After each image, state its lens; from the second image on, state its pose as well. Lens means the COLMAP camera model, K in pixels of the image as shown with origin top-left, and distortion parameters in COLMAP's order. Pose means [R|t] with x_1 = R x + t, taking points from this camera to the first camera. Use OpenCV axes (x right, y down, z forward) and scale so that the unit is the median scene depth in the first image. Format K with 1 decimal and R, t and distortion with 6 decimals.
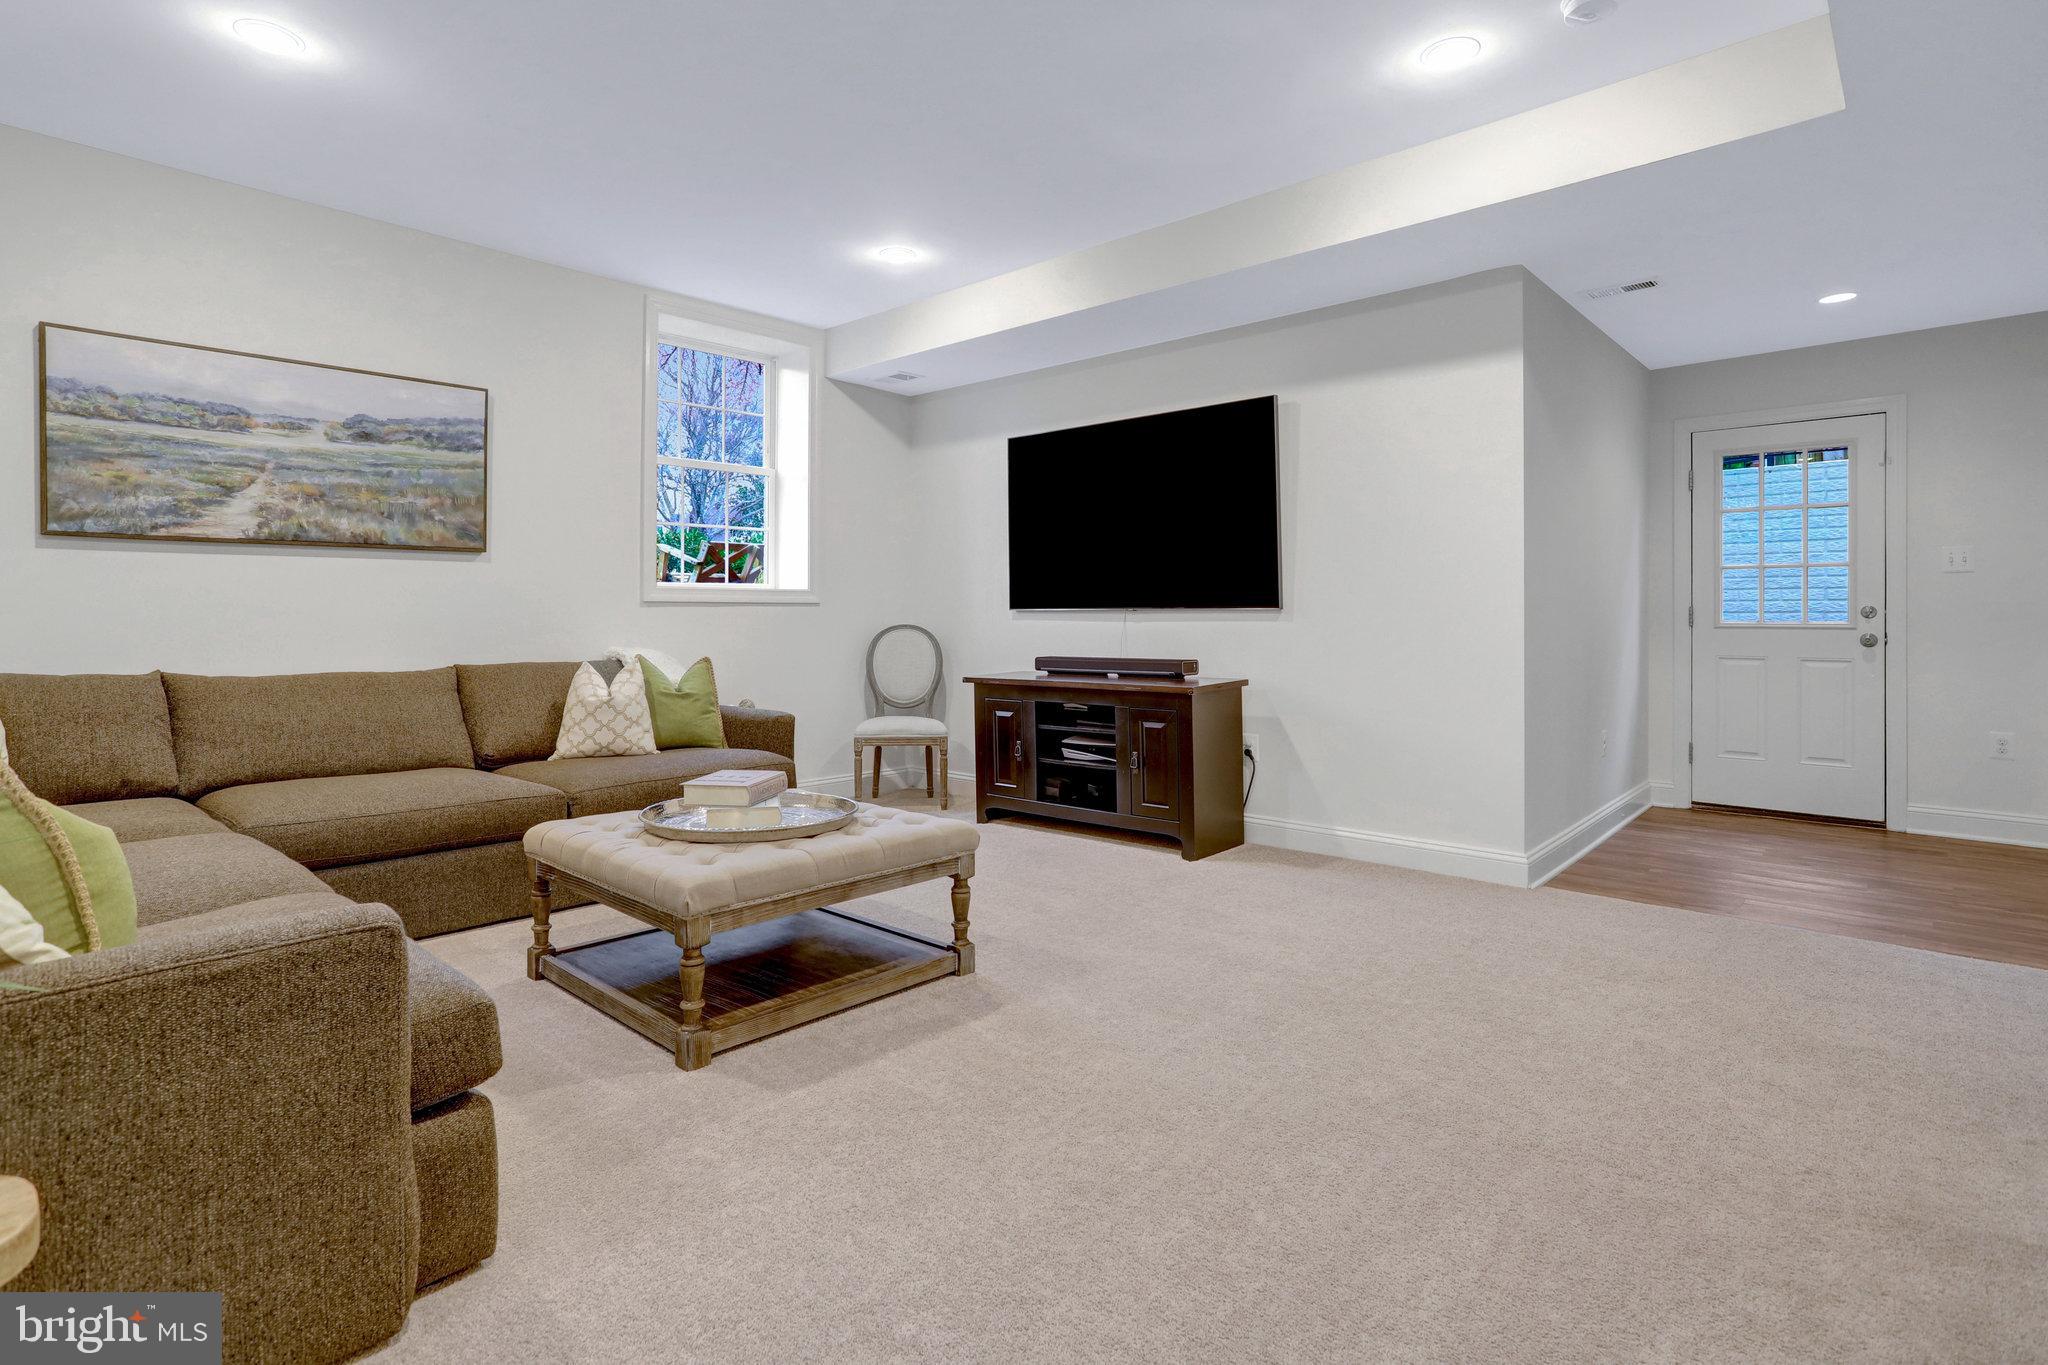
lens RADIAL K [[1023.8, 0, 1032.8], [0, 1023.8, 621.6], [0, 0, 1]] dist [-0.039292, 0.026017]
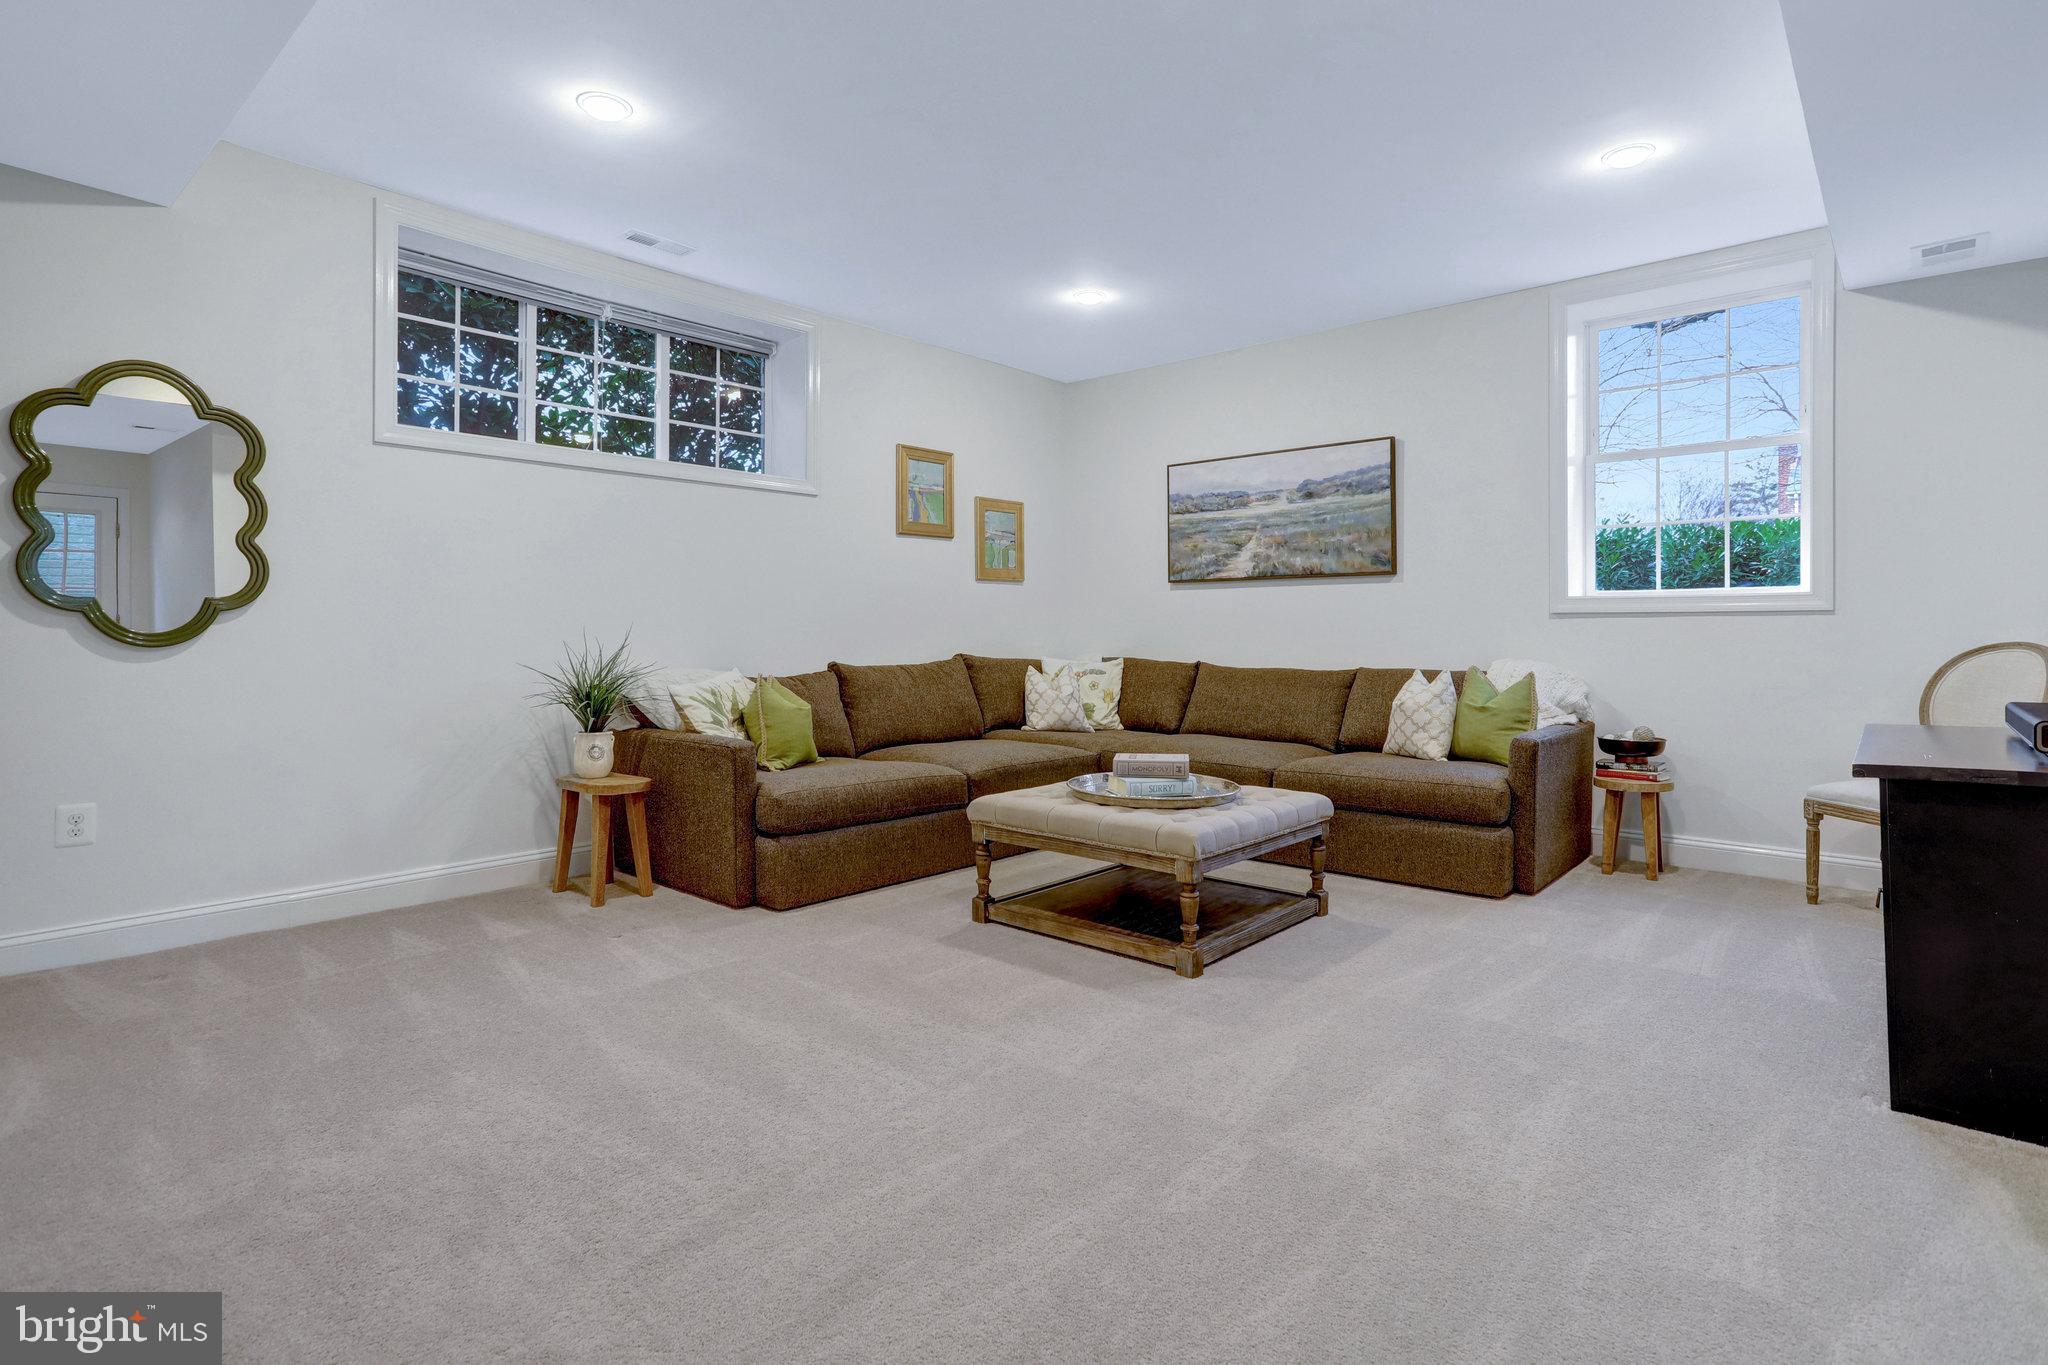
lens RADIAL K [[1023.8, 0, 1031.9], [0, 1023.8, 637.0], [0, 0, 1]] dist [-0.039292, 0.026017]
pose [[0.016284, 0.008127, -0.999834, 0.724800], [-0.005468, 0.999953, 0.008039, -0.002608], [0.999852, 0.005336, 0.016328, 0.629770]]
